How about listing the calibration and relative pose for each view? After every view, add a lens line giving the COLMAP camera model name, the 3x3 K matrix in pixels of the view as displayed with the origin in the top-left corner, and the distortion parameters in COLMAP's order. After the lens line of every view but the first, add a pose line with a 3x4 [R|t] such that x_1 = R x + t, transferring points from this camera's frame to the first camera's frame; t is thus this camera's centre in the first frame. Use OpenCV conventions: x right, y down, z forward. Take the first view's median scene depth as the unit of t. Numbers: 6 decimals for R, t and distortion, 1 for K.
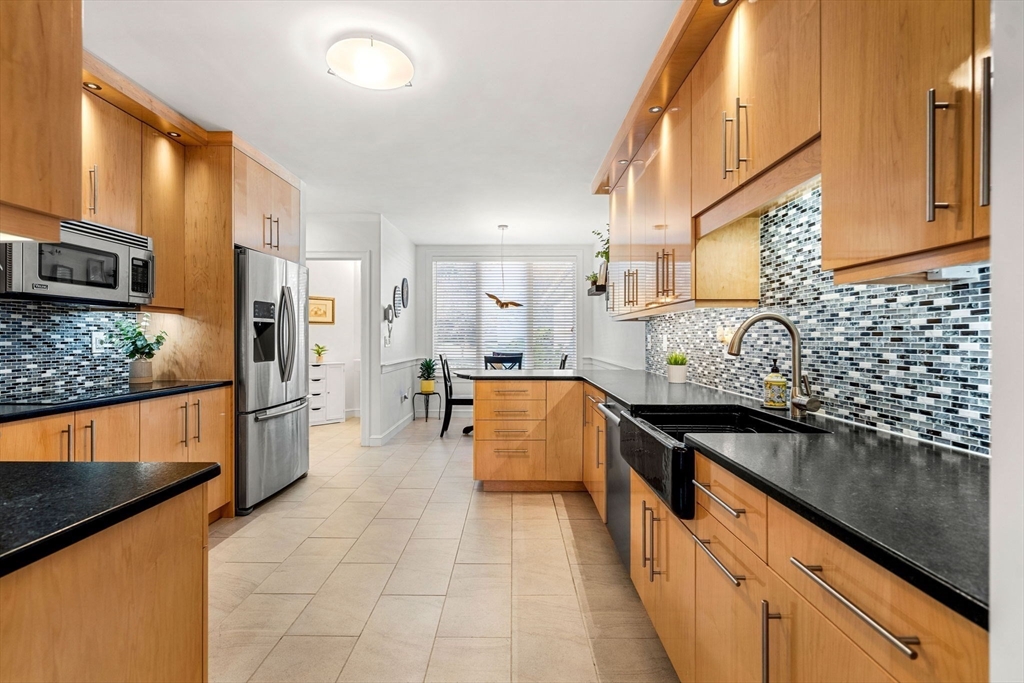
lens RADIAL K [[468.7, 0, 511.9], [0, 468.7, 334.6], [0, 0, 1]] dist [-0.005715, 0.002786]
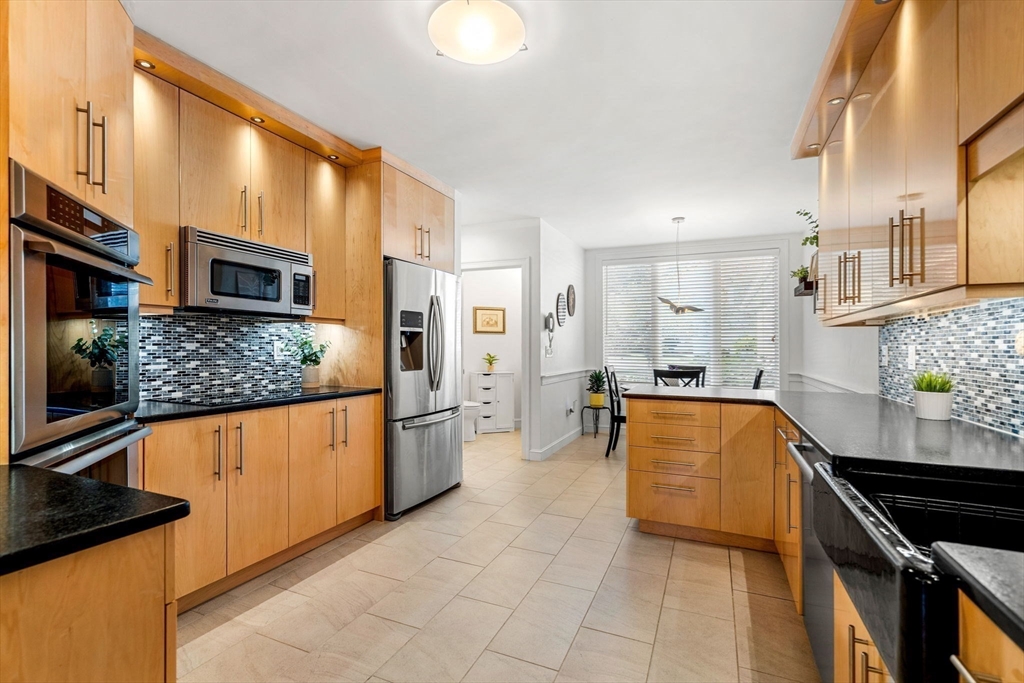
lens RADIAL K [[468.7, 0, 508.0], [0, 468.7, 341.7], [0, 0, 1]] dist [-0.005715, 0.002786]
pose [[0.917125, 0.000054, -0.398600, 0.068037], [-0.002836, 0.999976, -0.006389, 0.001157], [0.398590, 0.006990, 0.917103, 0.162431]]
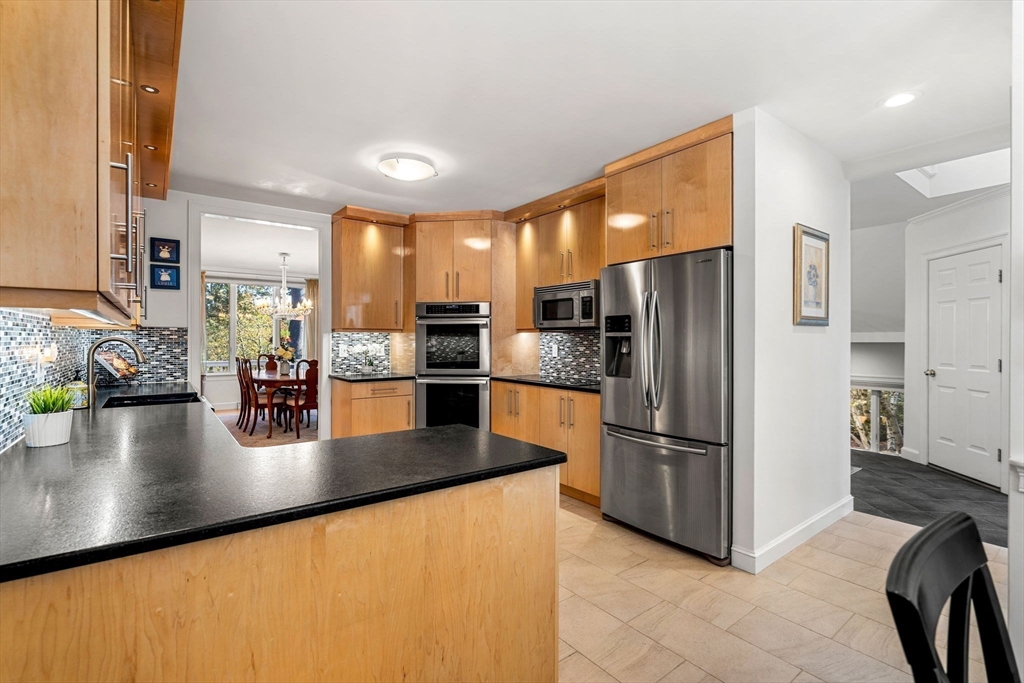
lens RADIAL K [[468.7, 0, 514.5], [0, 468.7, 341.8], [0, 0, 1]] dist [-0.005715, 0.002786]
pose [[-0.782822, -0.001042, -0.622244, 0.253015], [-0.001965, 0.999998, 0.000798, -0.016487], [0.622242, 0.001847, -0.782823, 1.701026]]
